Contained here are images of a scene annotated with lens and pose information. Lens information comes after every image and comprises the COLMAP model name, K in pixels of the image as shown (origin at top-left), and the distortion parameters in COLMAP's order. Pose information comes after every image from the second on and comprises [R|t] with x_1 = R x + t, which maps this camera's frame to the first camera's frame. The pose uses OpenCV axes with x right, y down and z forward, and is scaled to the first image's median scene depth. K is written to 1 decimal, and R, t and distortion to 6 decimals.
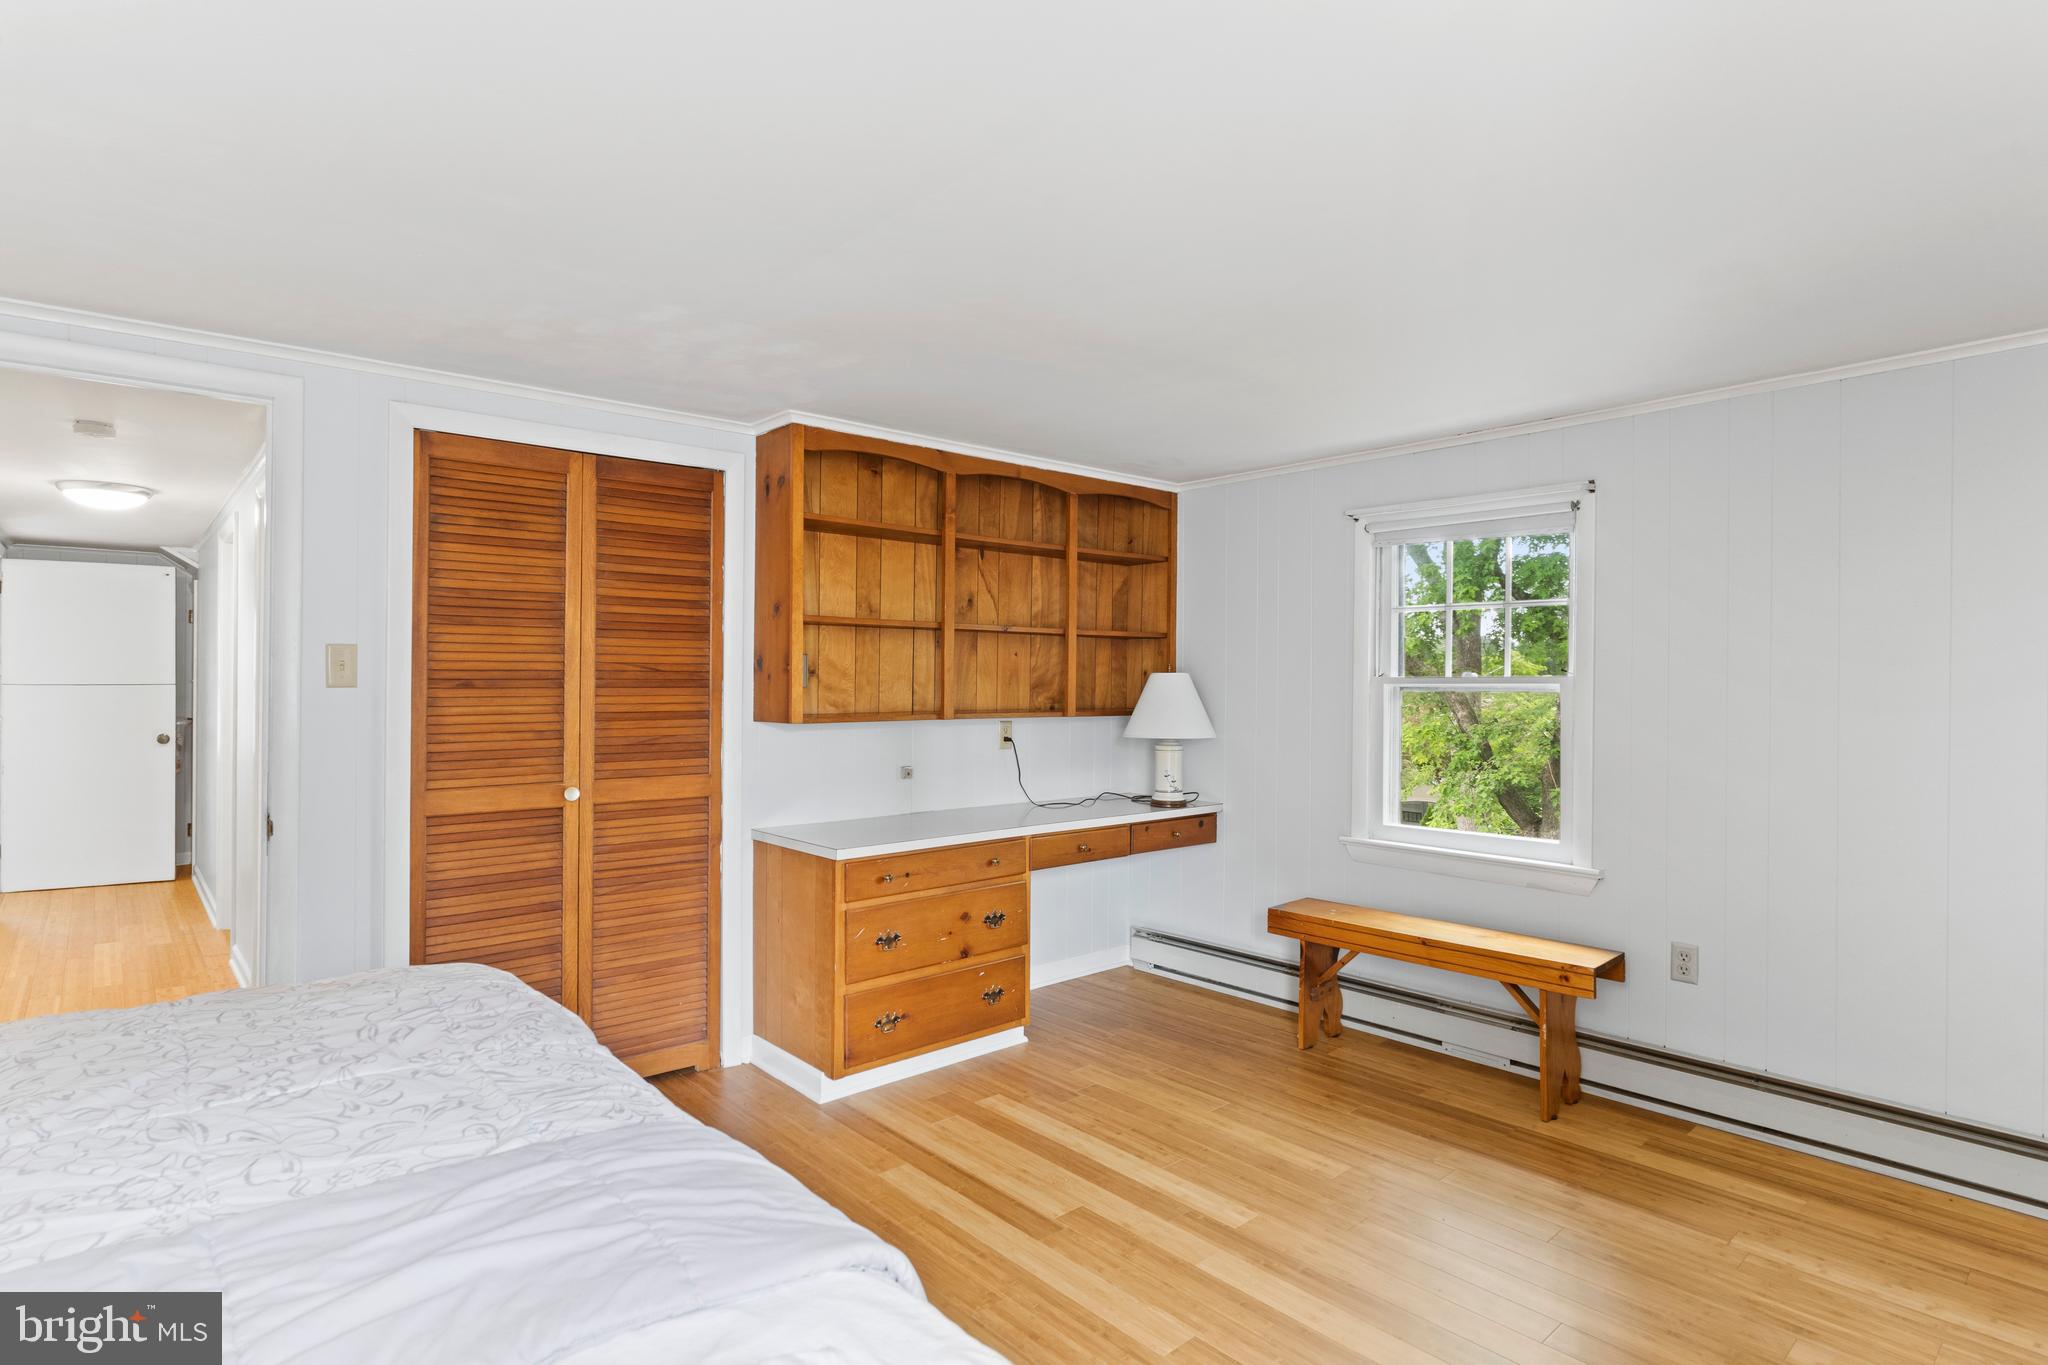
lens RADIAL K [[1047.3, 0, 1016.6], [0, 1047.3, 680.2], [0, 0, 1]] dist [-0.000772, 0.000246]
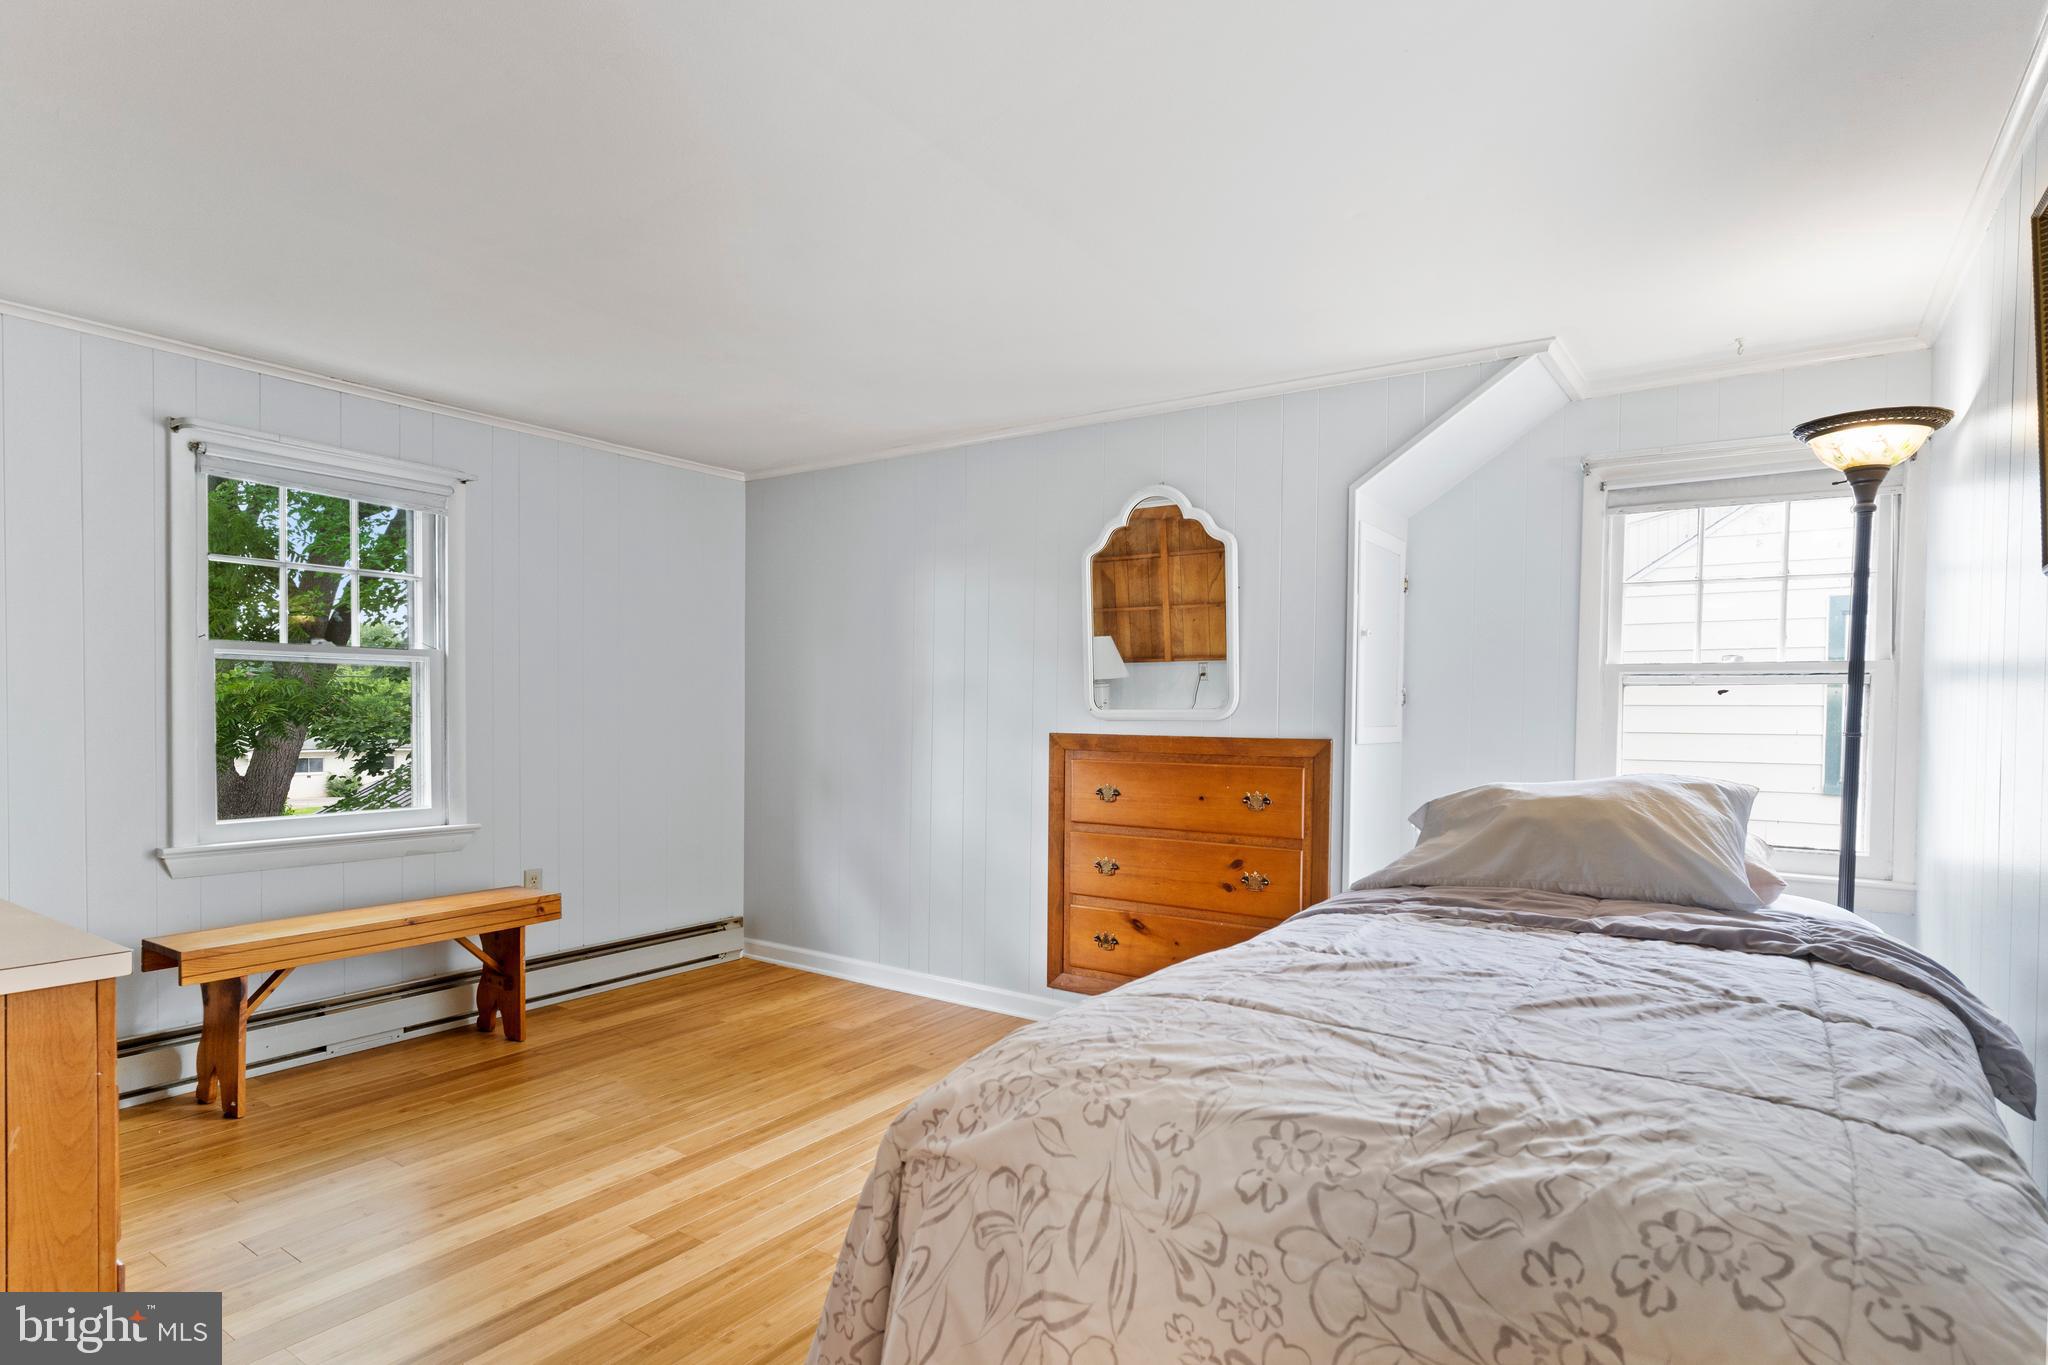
lens RADIAL K [[1061.9, 0, 1028.2], [0, 1061.9, 708.1], [0, 0, 1]] dist [-0.000276, 0.000239]
pose [[-0.242224, -0.007212, 0.970193, -0.790472], [-0.012975, 0.999907, 0.004193, 0.051878], [-0.970133, -0.011573, -0.242296, 0.801266]]
